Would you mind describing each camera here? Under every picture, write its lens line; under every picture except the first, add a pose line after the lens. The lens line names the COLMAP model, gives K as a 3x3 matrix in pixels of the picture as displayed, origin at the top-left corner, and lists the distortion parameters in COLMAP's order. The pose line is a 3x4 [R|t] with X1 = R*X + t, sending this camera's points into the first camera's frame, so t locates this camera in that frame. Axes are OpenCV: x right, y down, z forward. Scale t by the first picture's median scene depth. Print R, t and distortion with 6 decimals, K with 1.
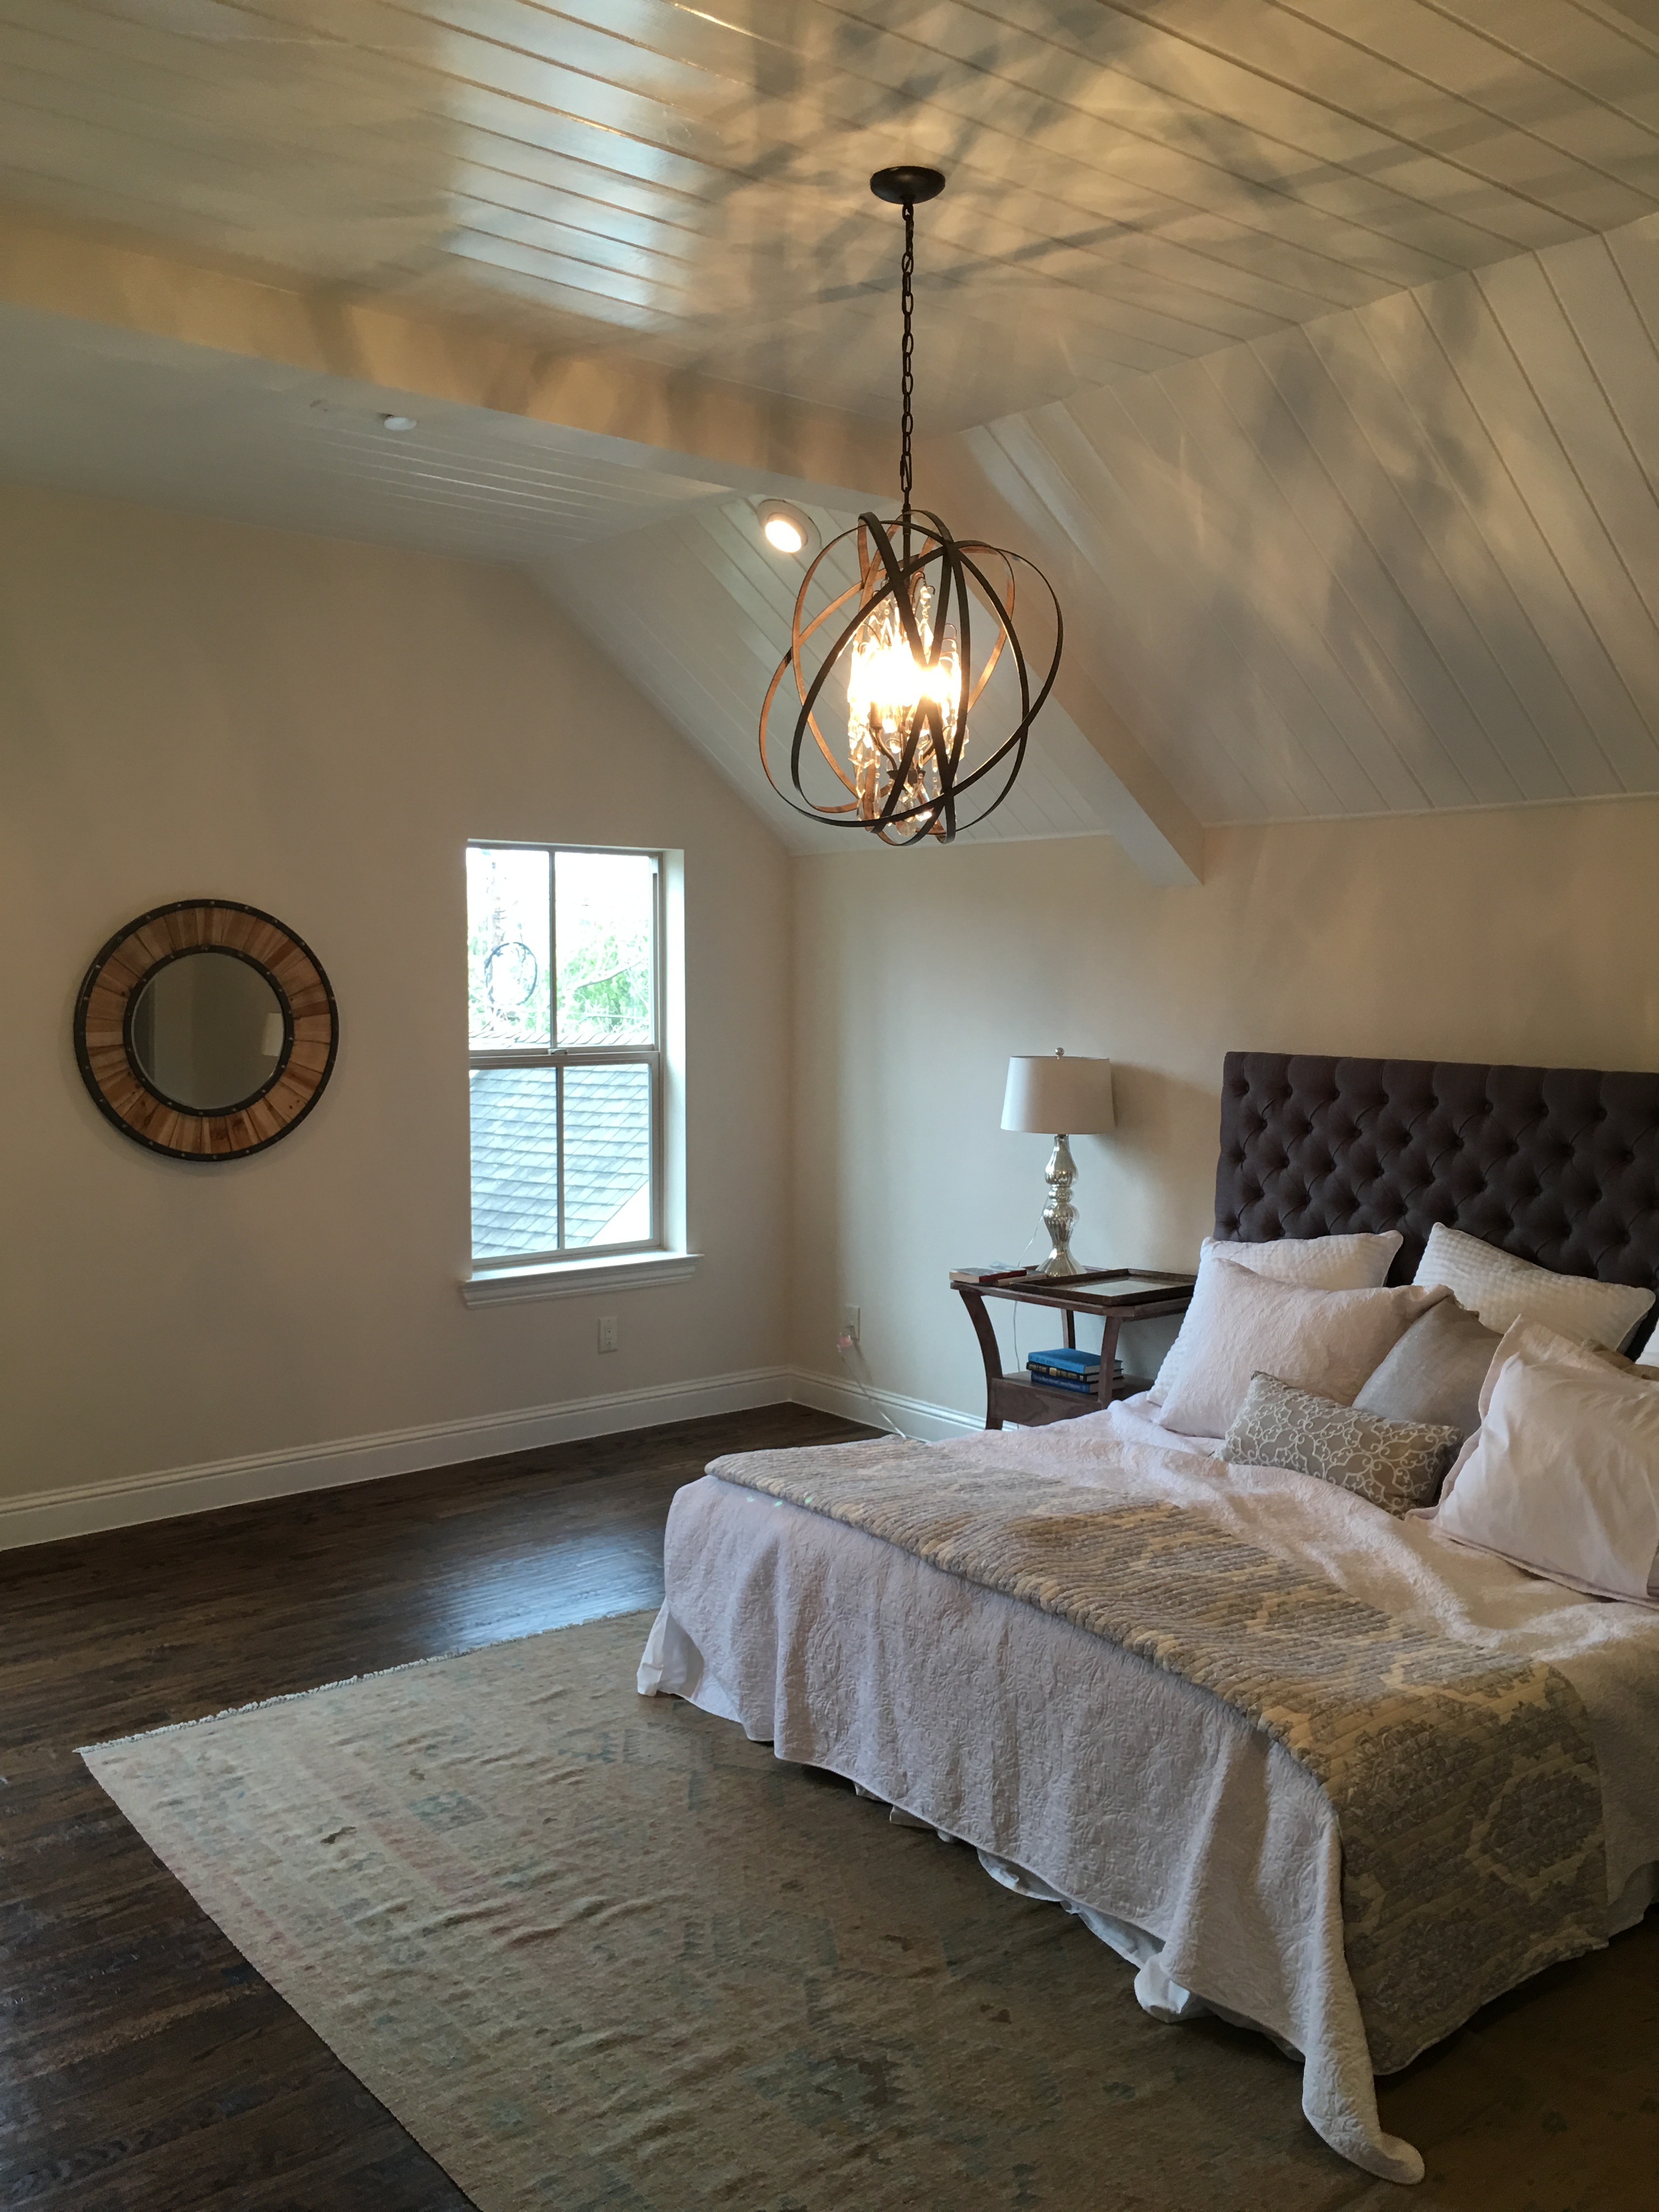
lens RADIAL K [[1863.2, 0, 829.5], [0, 1863.2, 1106.0], [0, 0, 1]] dist [0.078517, -0.125525]
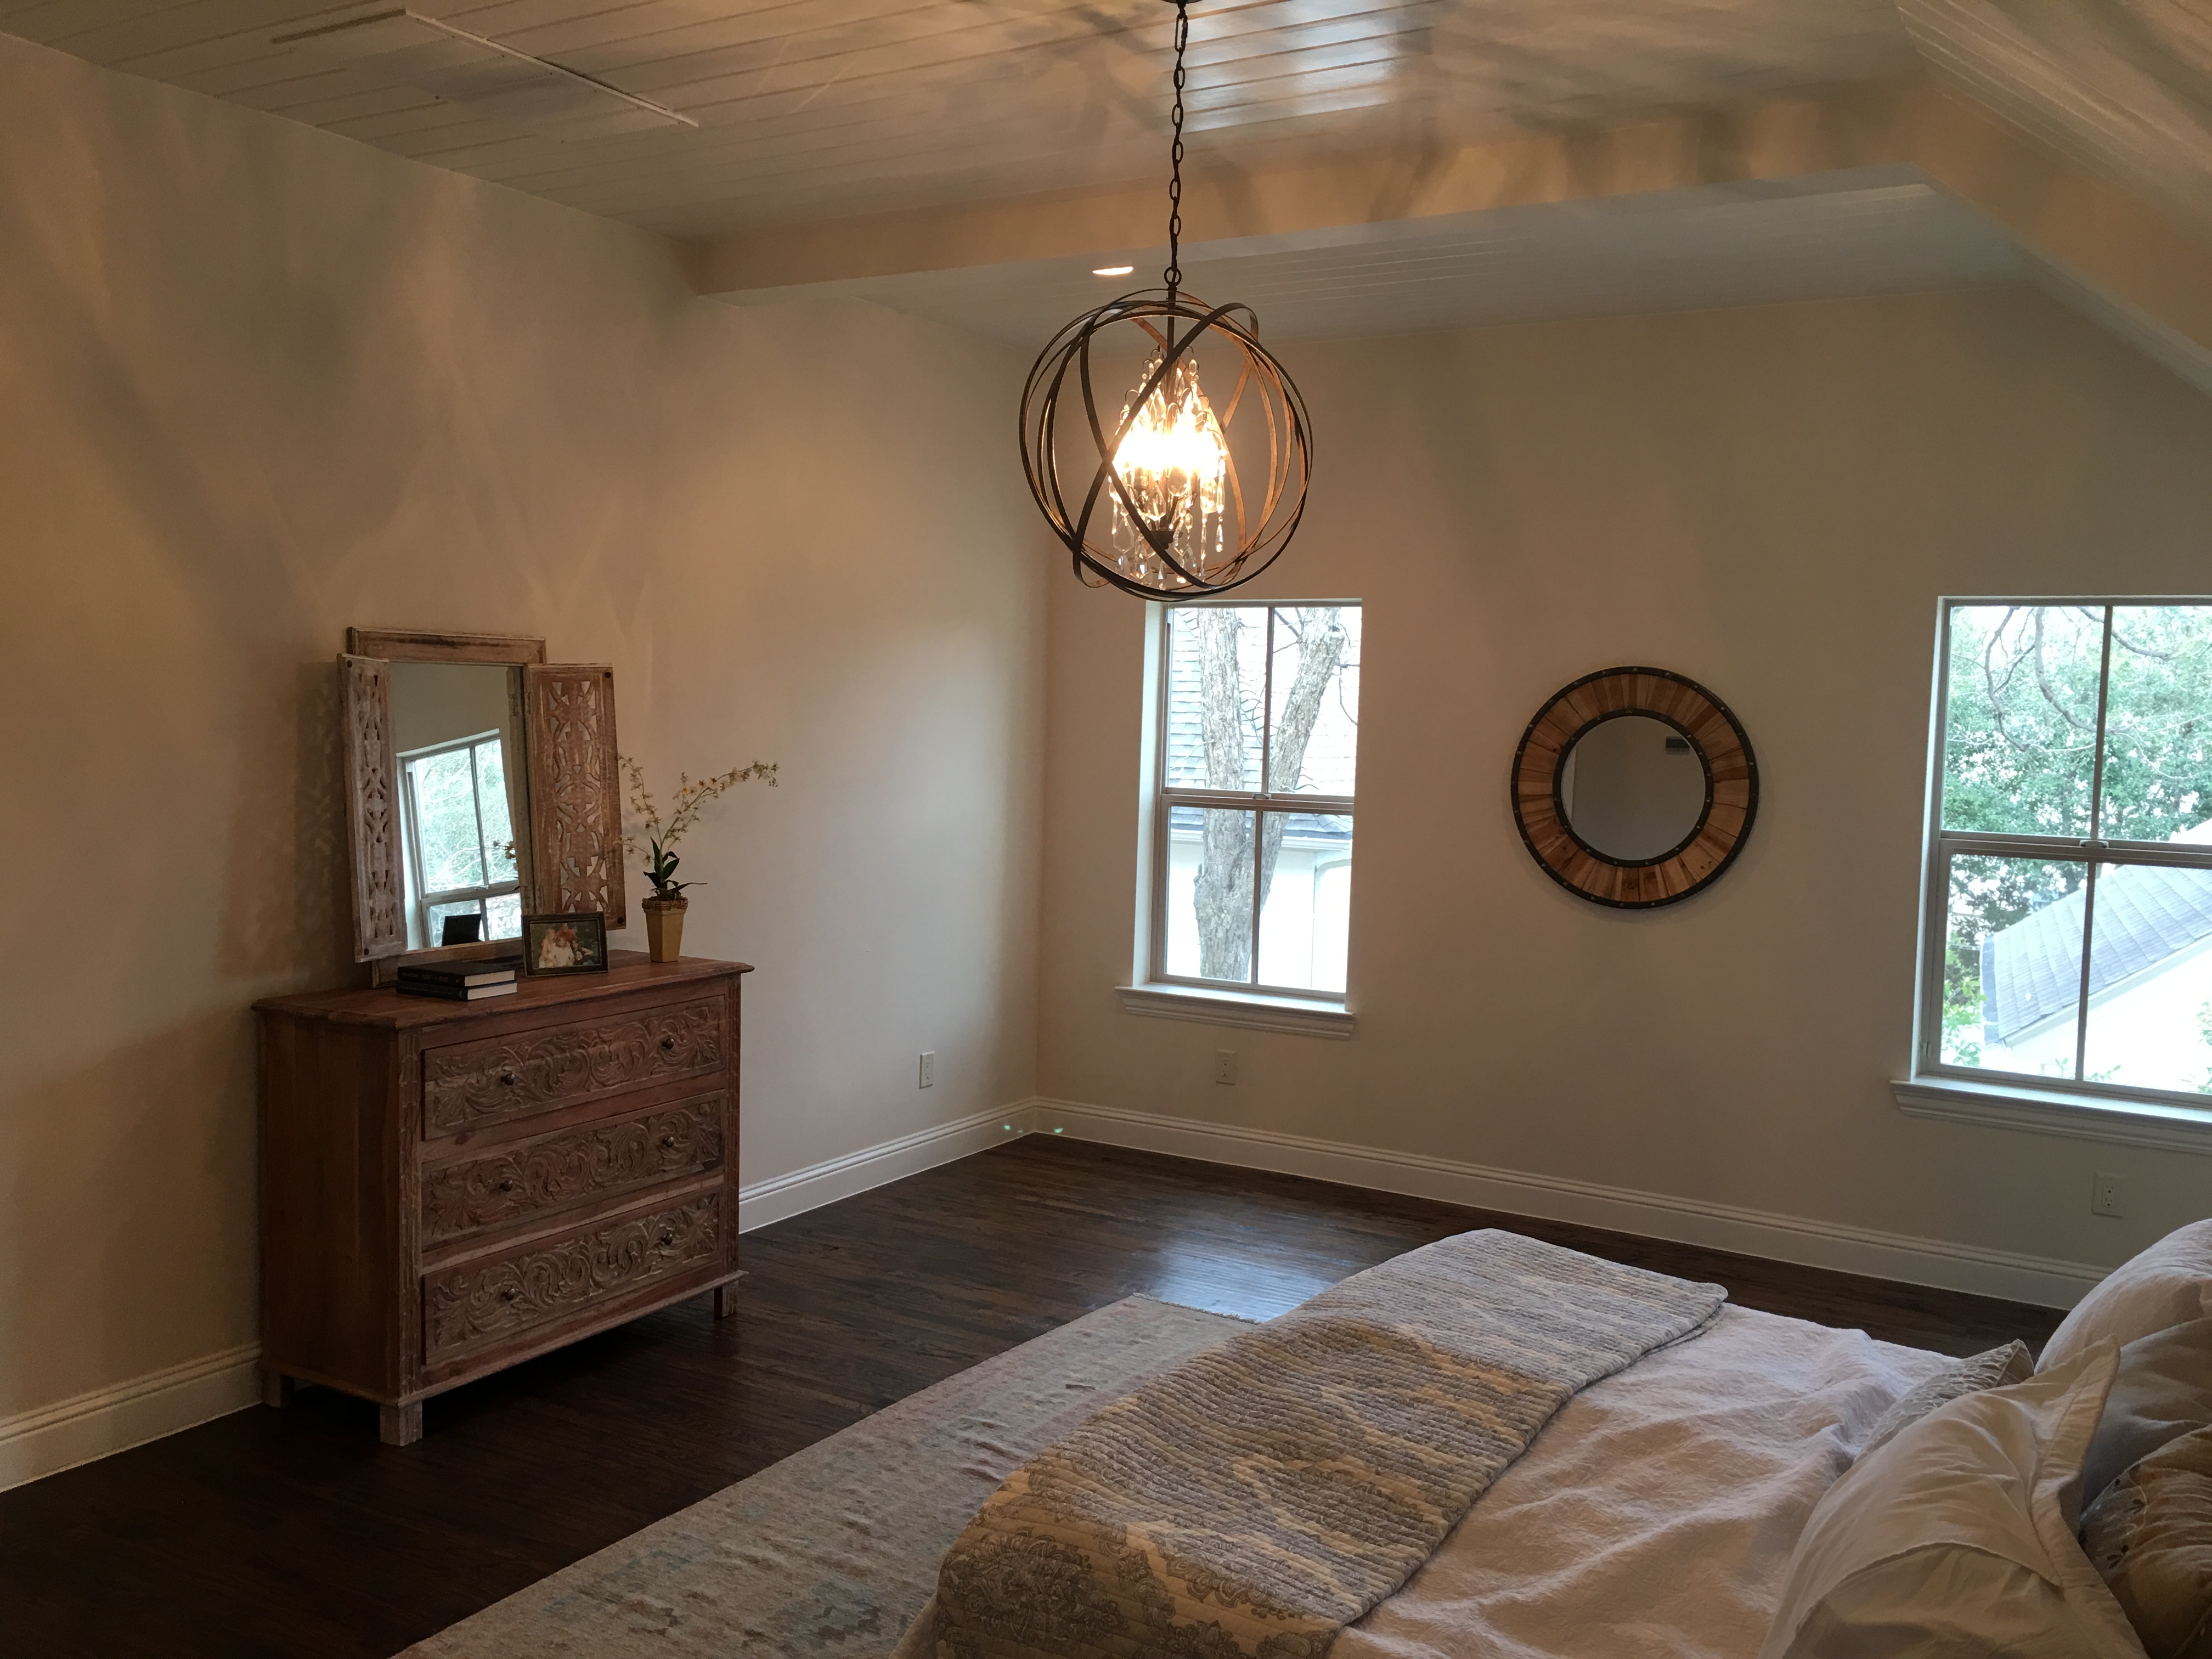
lens RADIAL K [[1863.2, 0, 1097.9], [0, 1863.2, 837.1], [0, 0, 1]] dist [0.078517, -0.125525]
pose [[0.337619, 0.076512, -0.938168, 0.593295], [-0.102496, 0.993753, 0.044159, -0.028646], [0.935686, 0.081249, 0.343352, 0.350793]]
